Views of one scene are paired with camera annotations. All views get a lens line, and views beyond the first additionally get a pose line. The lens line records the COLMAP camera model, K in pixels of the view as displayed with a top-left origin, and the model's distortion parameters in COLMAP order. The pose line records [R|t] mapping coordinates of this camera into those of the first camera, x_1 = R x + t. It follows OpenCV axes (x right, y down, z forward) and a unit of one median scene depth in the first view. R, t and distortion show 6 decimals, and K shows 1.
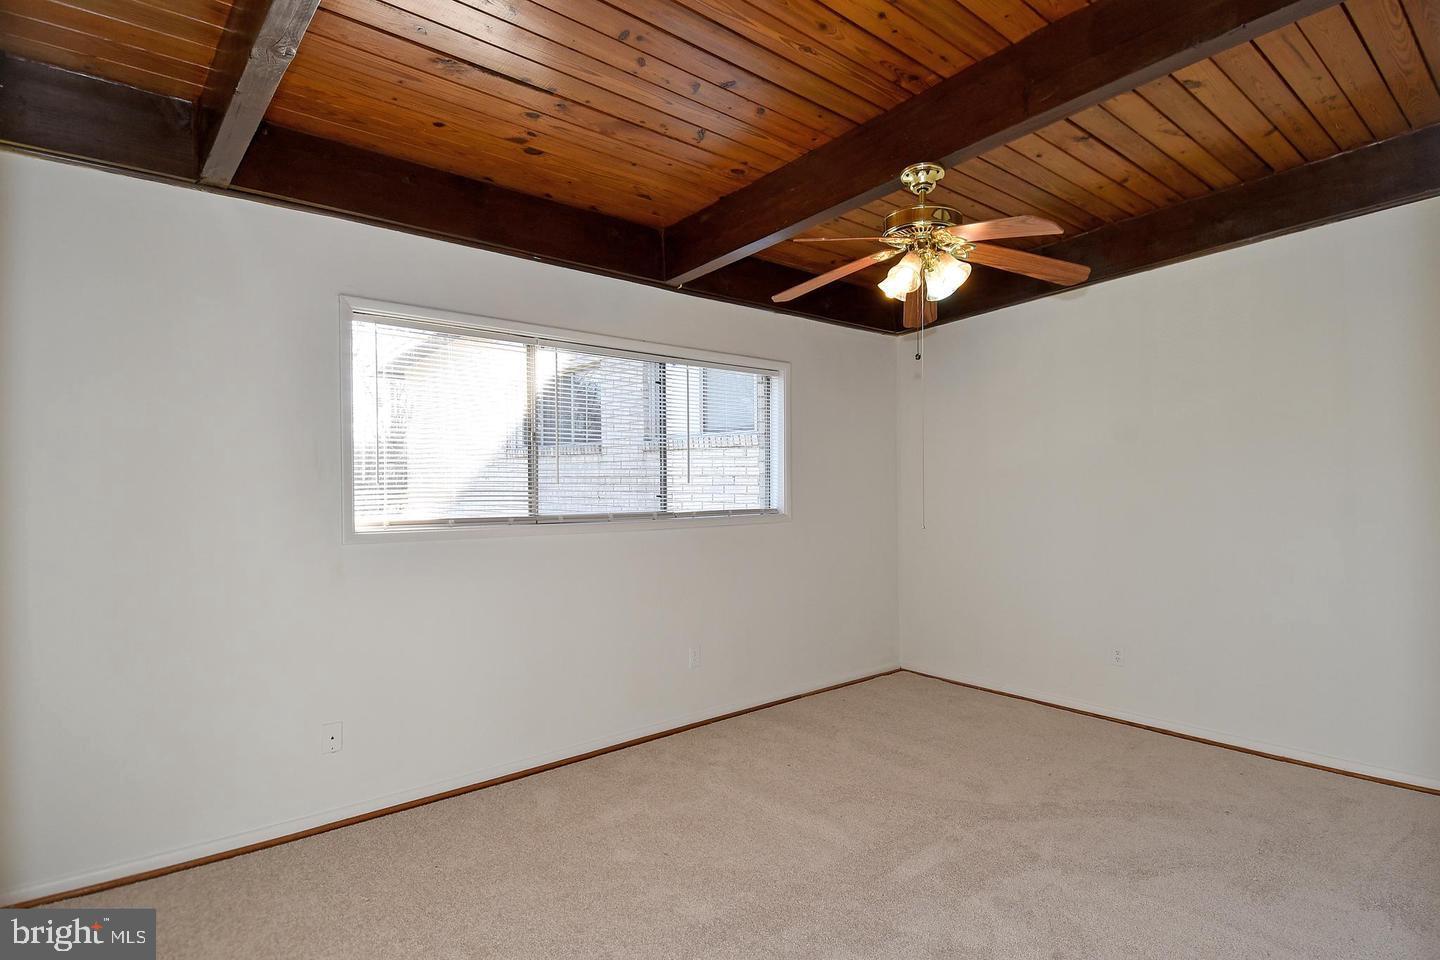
lens RADIAL K [[773.5, 0, 752.2], [0, 773.5, 477.0], [0, 0, 1]] dist [0.029779, -0.021569]
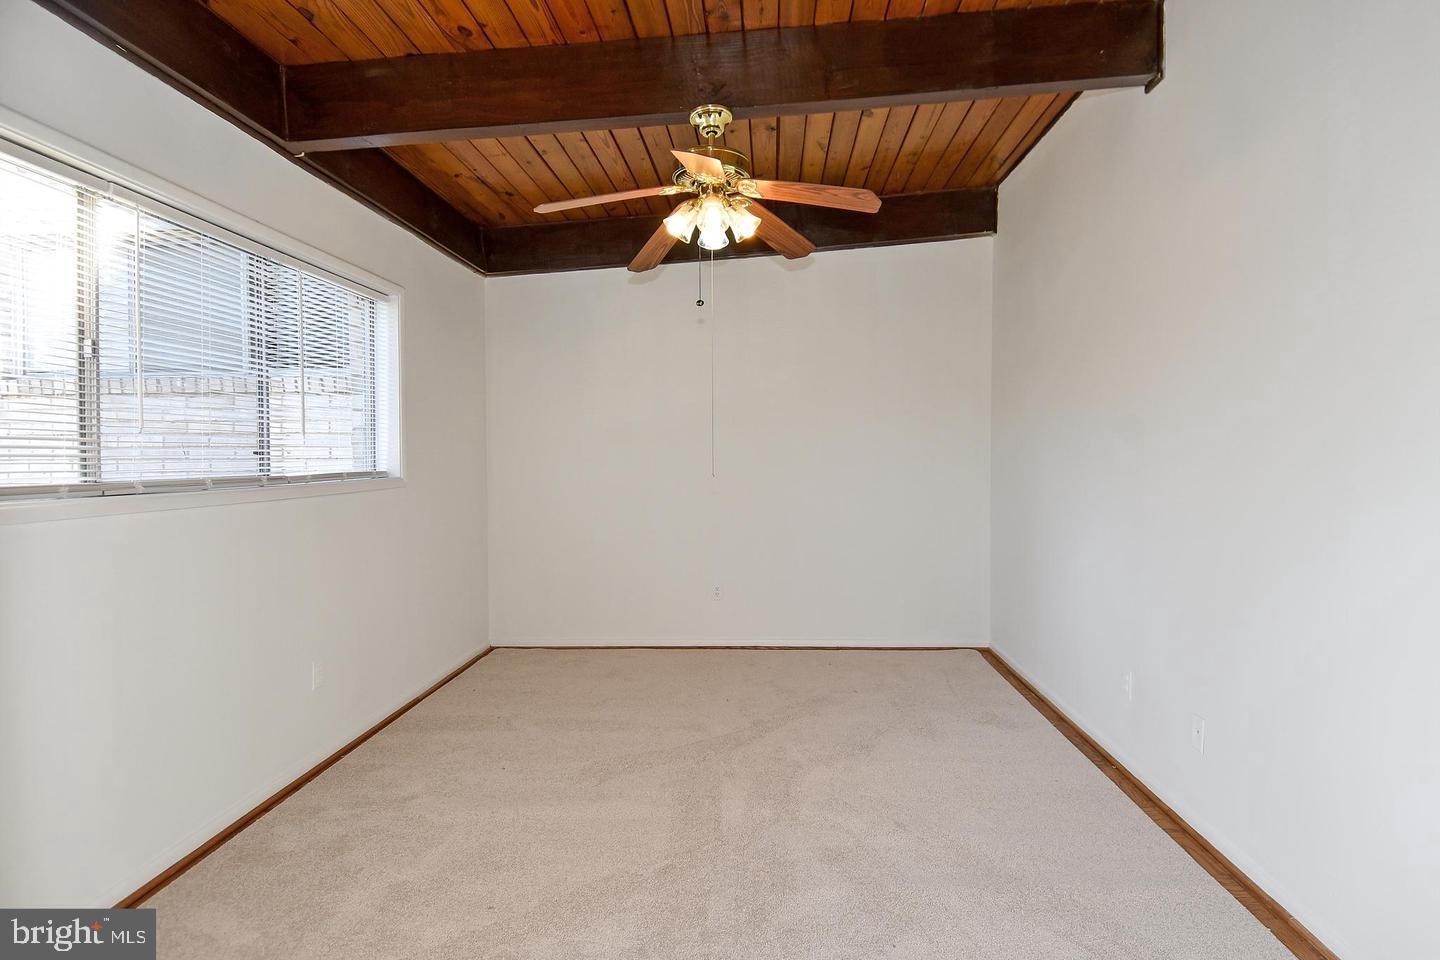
lens RADIAL K [[773.5, 0, 765.6], [0, 773.5, 469.6], [0, 0, 1]] dist [0.029779, -0.021569]
pose [[0.664385, -0.020475, 0.747110, -0.383940], [0.003666, 0.999702, 0.024138, 0.027836], [-0.747381, -0.013297, 0.664262, 0.228198]]
